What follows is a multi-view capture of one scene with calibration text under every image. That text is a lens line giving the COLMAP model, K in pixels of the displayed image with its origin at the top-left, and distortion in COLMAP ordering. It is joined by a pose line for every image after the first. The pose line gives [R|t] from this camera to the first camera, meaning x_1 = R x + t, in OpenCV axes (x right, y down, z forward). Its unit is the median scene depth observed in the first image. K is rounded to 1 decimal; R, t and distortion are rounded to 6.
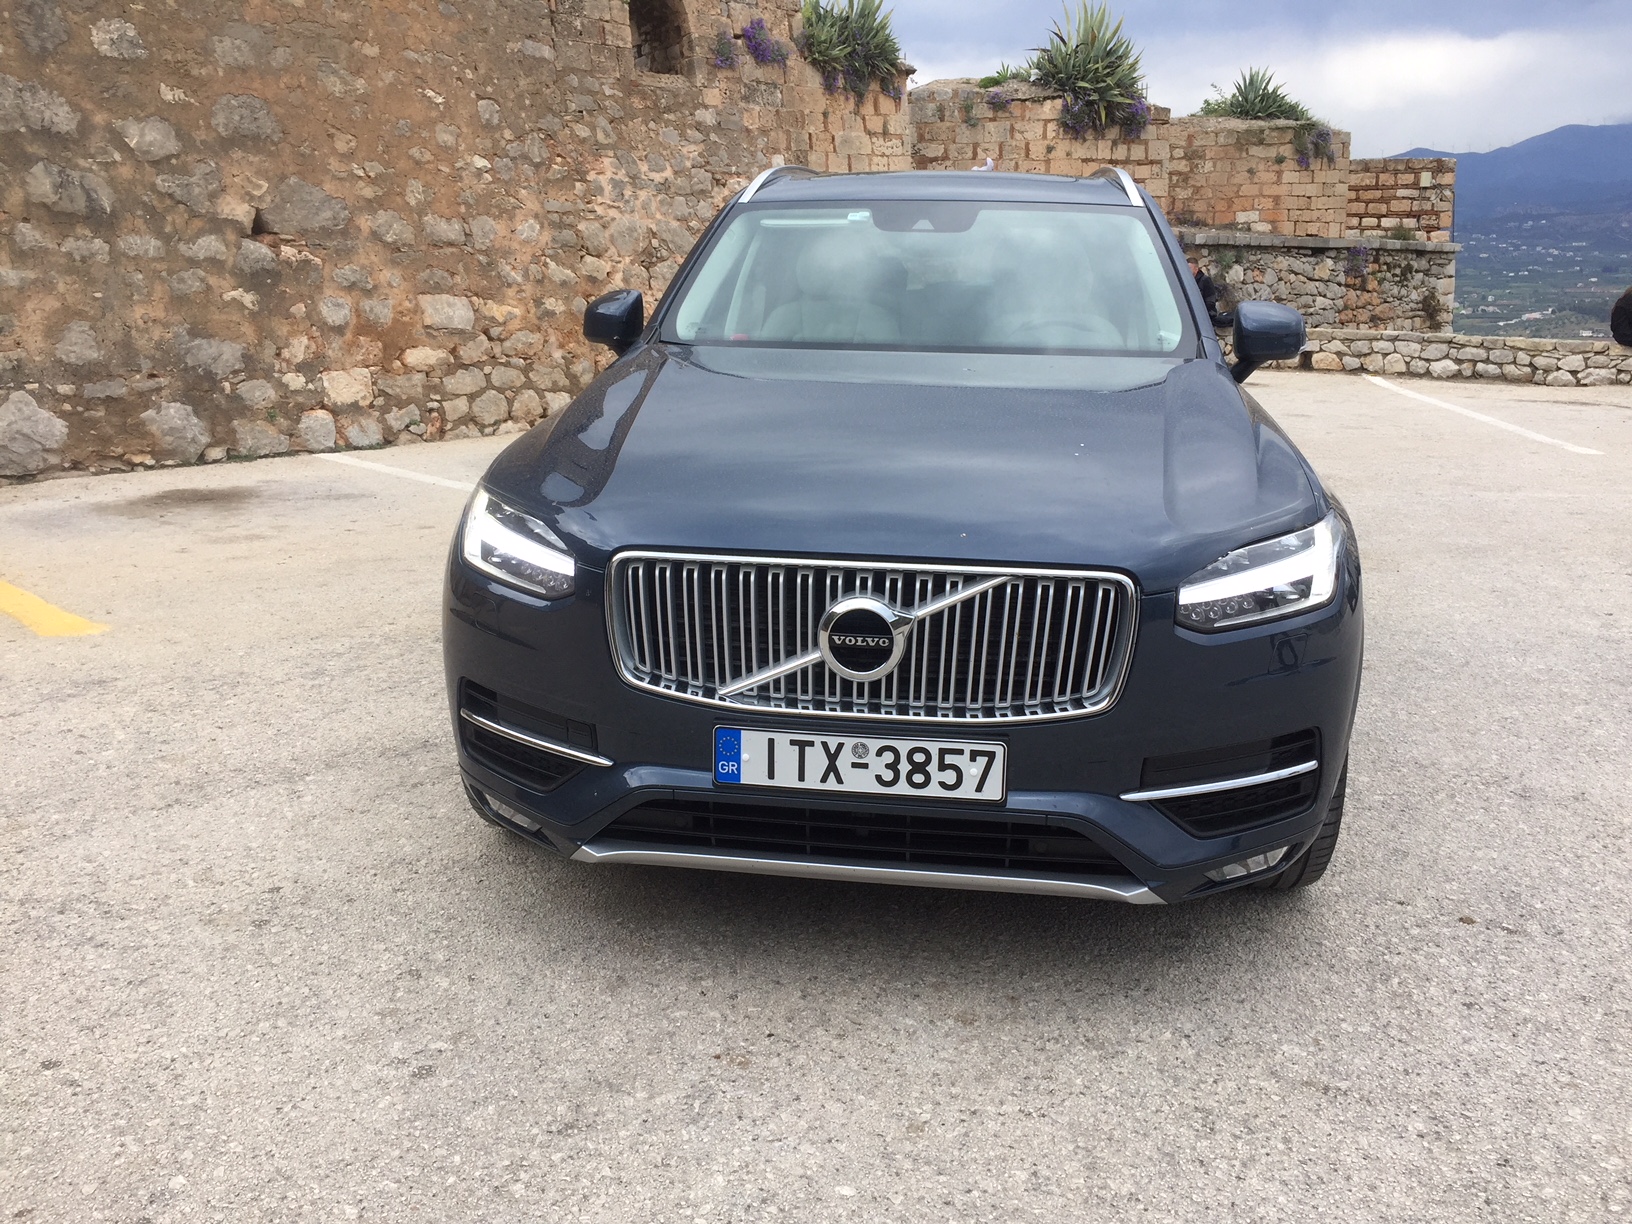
lens RADIAL K [[1395.7, 0, 814.3], [0, 1395.7, 603.6], [0, 0, 1]] dist [0.085448, -0.113048]
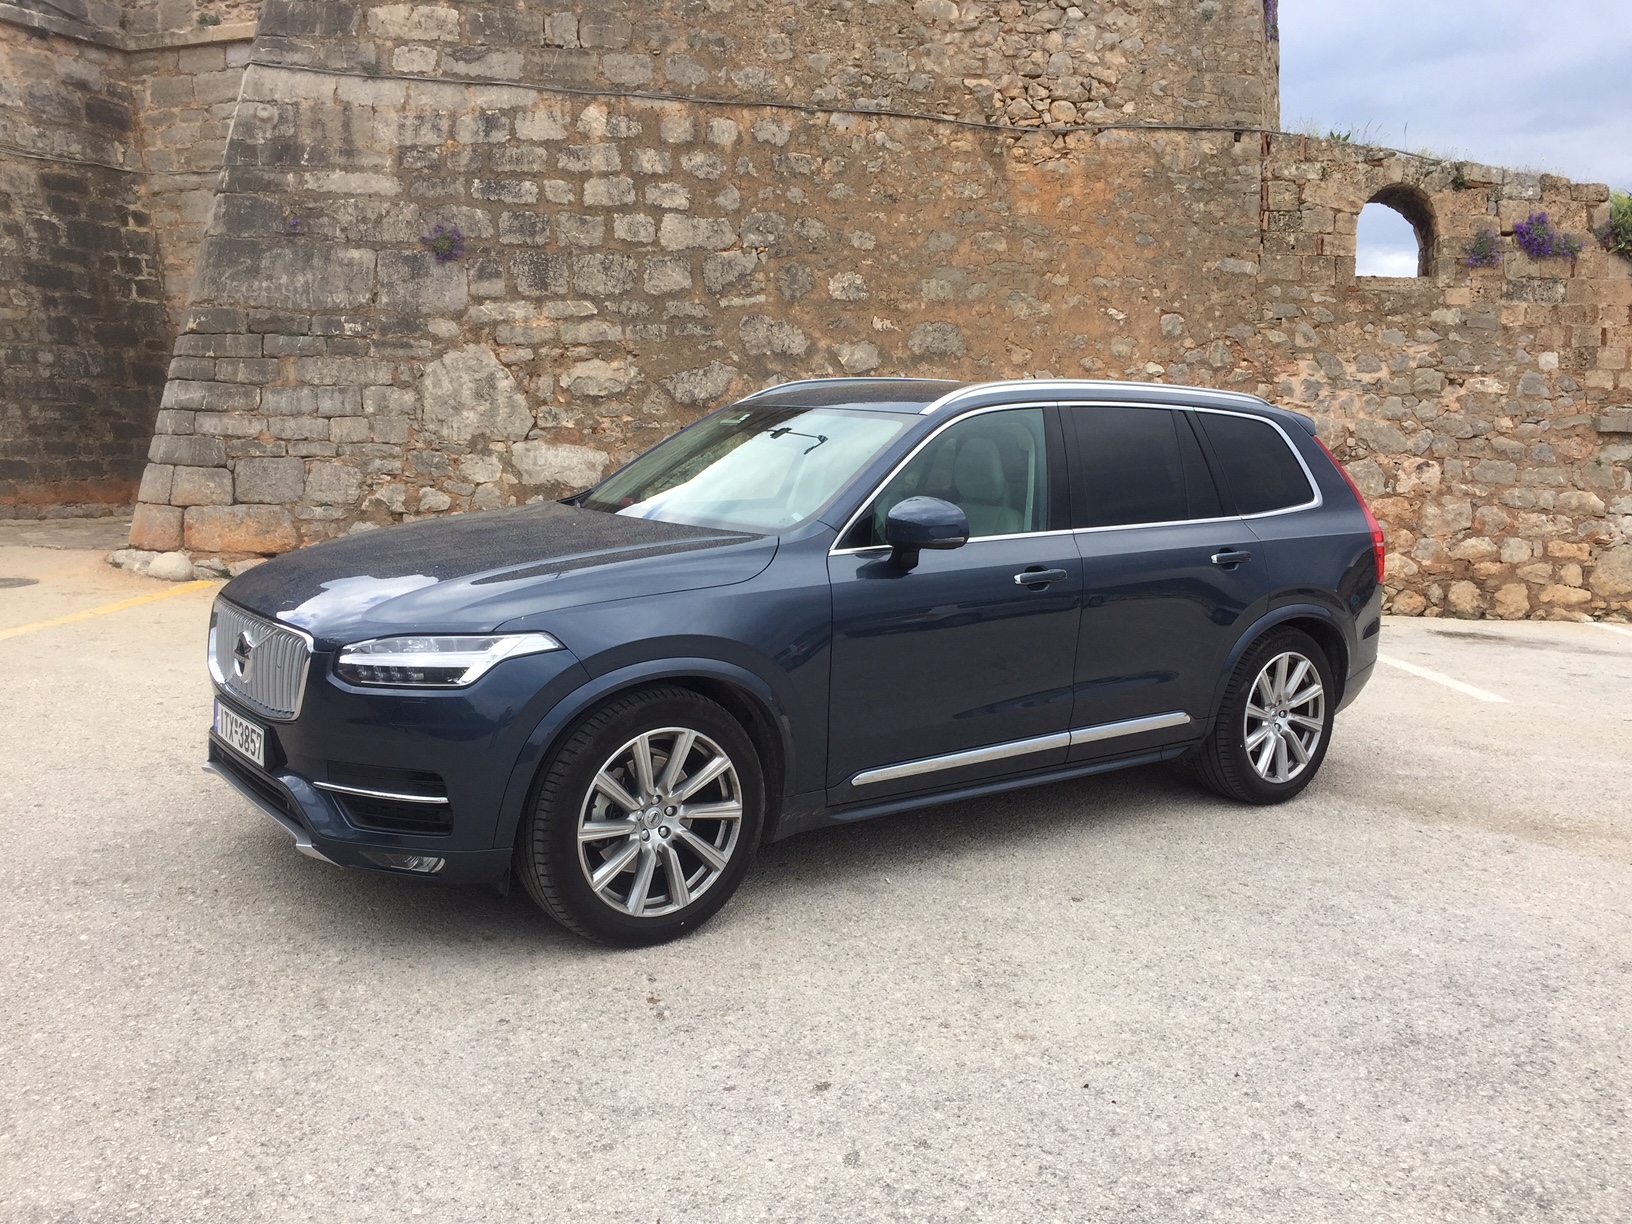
lens RADIAL K [[1395.7, 0, 804.6], [0, 1395.7, 614.4], [0, 0, 1]] dist [0.085448, -0.113048]
pose [[0.704709, 0.114545, -0.700189, 0.413327], [-0.201305, 0.978606, -0.042513, -0.021344], [0.680339, 0.170911, 0.712691, 0.058218]]
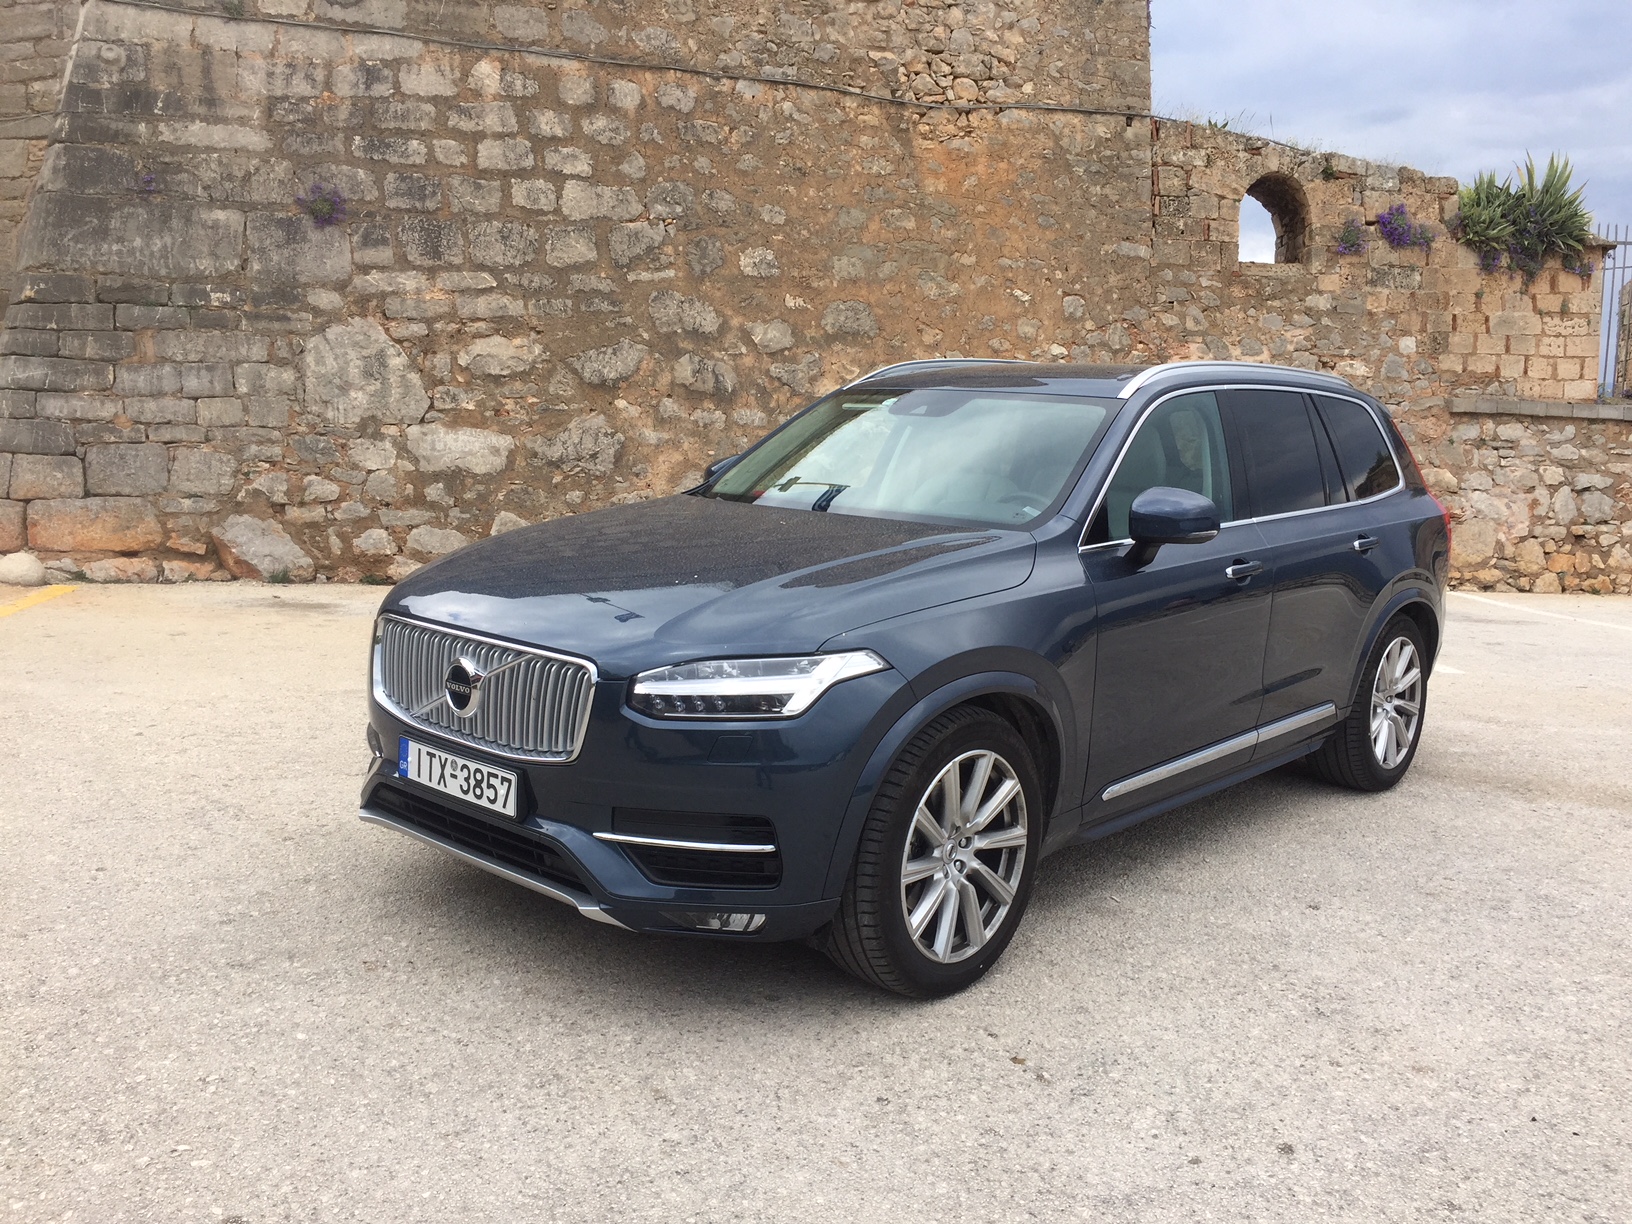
lens RADIAL K [[1395.7, 0, 805.8], [0, 1395.7, 612.1], [0, 0, 1]] dist [0.085448, -0.113048]
pose [[0.822520, 0.102585, -0.559408, 0.273092], [-0.165588, 0.984181, -0.062991, -0.004333], [0.544097, 0.144443, 0.826496, -0.002281]]
